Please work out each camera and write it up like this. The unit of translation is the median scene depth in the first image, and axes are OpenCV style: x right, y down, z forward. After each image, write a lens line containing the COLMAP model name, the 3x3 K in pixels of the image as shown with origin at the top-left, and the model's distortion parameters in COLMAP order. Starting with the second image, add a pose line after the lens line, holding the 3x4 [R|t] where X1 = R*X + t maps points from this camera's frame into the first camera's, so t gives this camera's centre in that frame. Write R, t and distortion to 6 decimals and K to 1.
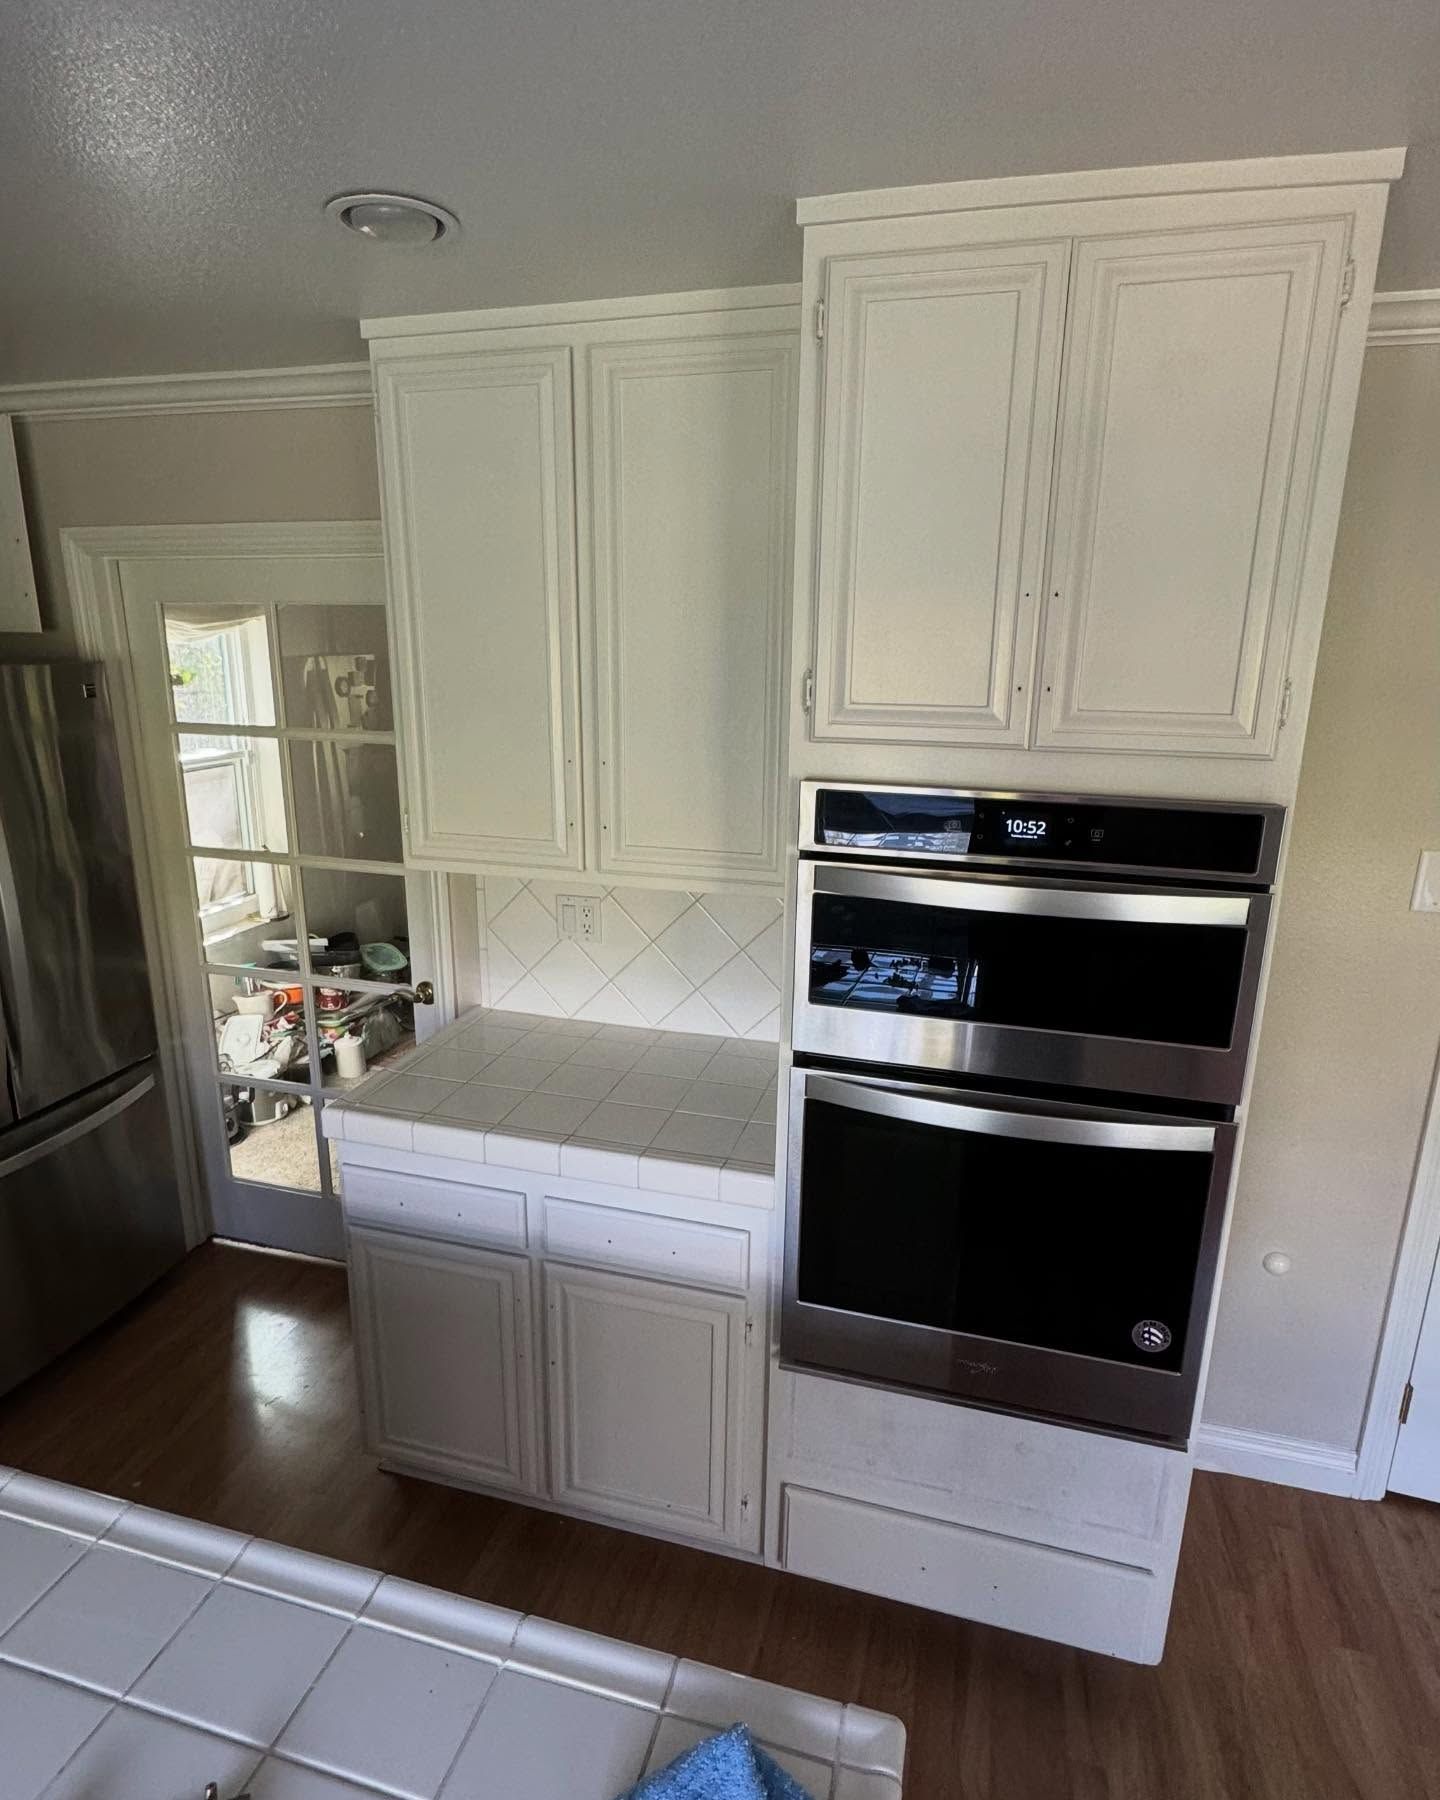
lens RADIAL K [[1007.8, 0, 720.0], [0, 1007.8, 900.0], [0, 0, 1]] dist [0.002580, 0.001650]
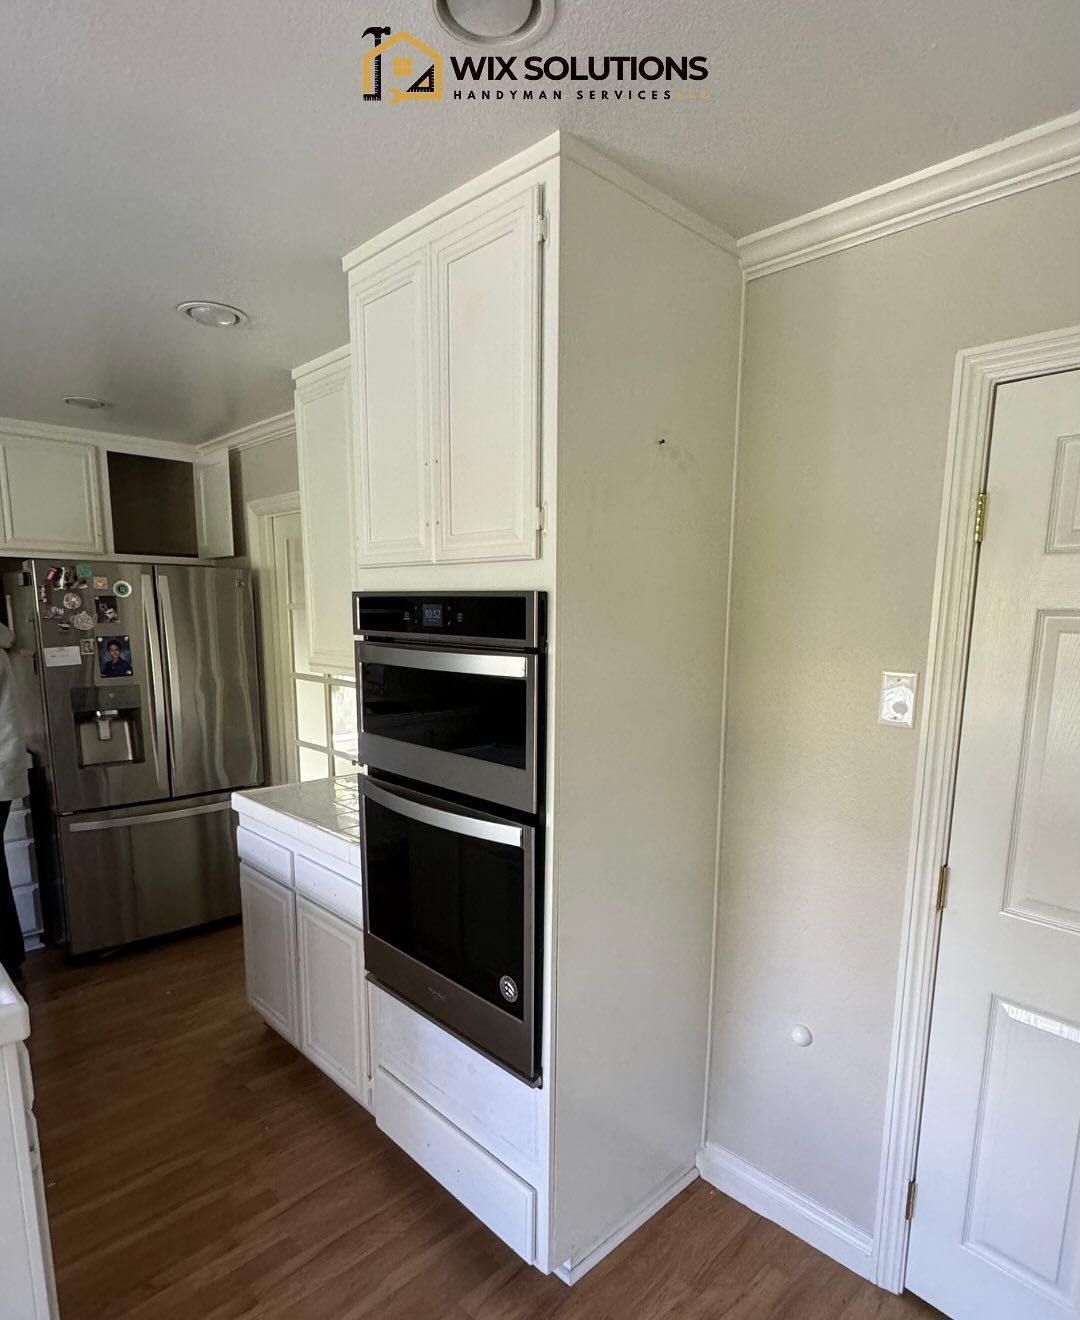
lens RADIAL K [[765.0, 0, 539.9], [0, 765.0, 738.4], [0, 0, 1]] dist [0.005594, 0.000331]
pose [[0.862408, 0.076485, -0.500403, 1.014602], [-0.117848, 0.991694, -0.051524, 0.151952], [0.492306, 0.103406, 0.864258, 0.092154]]
